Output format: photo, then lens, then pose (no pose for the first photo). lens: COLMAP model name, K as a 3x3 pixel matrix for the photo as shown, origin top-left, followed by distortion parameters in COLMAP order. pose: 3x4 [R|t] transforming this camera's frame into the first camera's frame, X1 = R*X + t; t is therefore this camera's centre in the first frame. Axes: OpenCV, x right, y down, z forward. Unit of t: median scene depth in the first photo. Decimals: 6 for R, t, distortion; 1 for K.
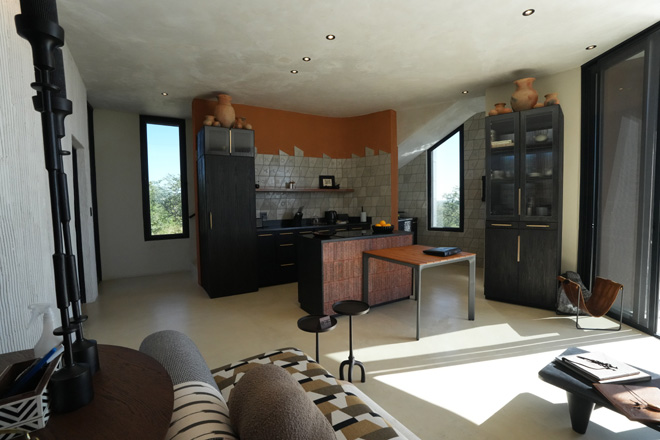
lens RADIAL K [[309.8, 0, 332.7], [0, 309.8, 221.7], [0, 0, 1]] dist [-0.047355, 0.011789]
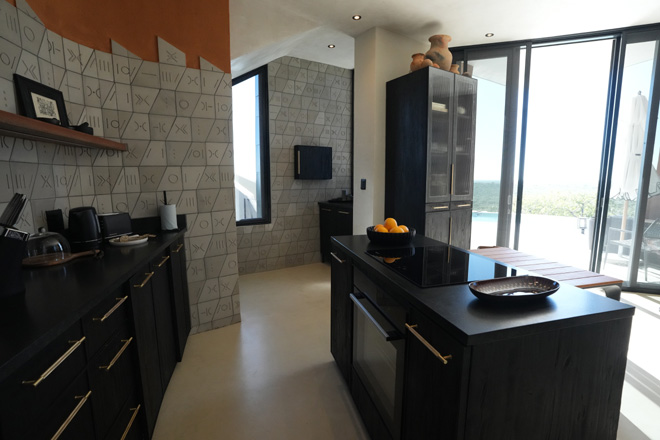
lens RADIAL K [[309.8, 0, 335.8], [0, 309.8, 217.4], [0, 0, 1]] dist [-0.047355, 0.011789]
pose [[0.281267, -0.108294, 0.953500, -0.222824], [0.062057, 0.993585, 0.094541, -0.039620], [-0.957621, 0.032581, 0.286183, 0.702051]]
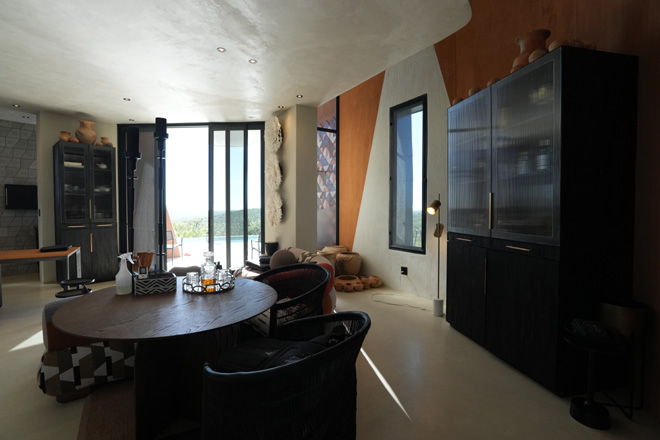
lens RADIAL K [[309.8, 0, 333.2], [0, 309.8, 223.9], [0, 0, 1]] dist [-0.047355, 0.011789]
pose [[-0.019409, -0.025385, 0.999489, -0.517200], [0.061928, 0.997728, 0.026543, 0.022920], [-0.997892, 0.062412, -0.017793, -0.052442]]
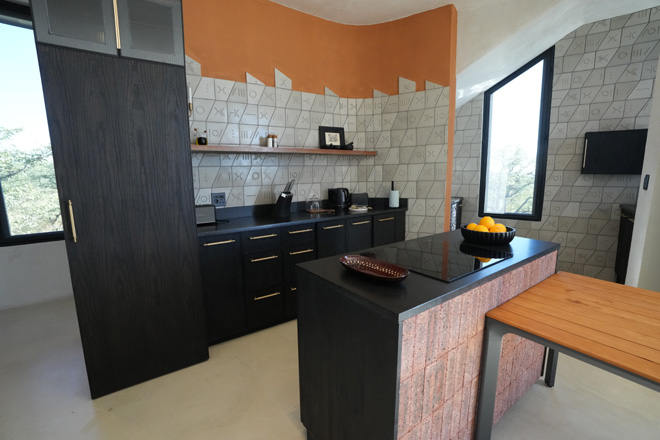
lens RADIAL K [[309.8, 0, 333.1], [0, 309.8, 221.6], [0, 0, 1]] dist [-0.047355, 0.011789]
pose [[0.996452, -0.009165, 0.083658, -0.069053], [0.001289, 0.995598, 0.093714, -0.027989], [-0.084149, -0.093274, 0.992078, 0.430213]]
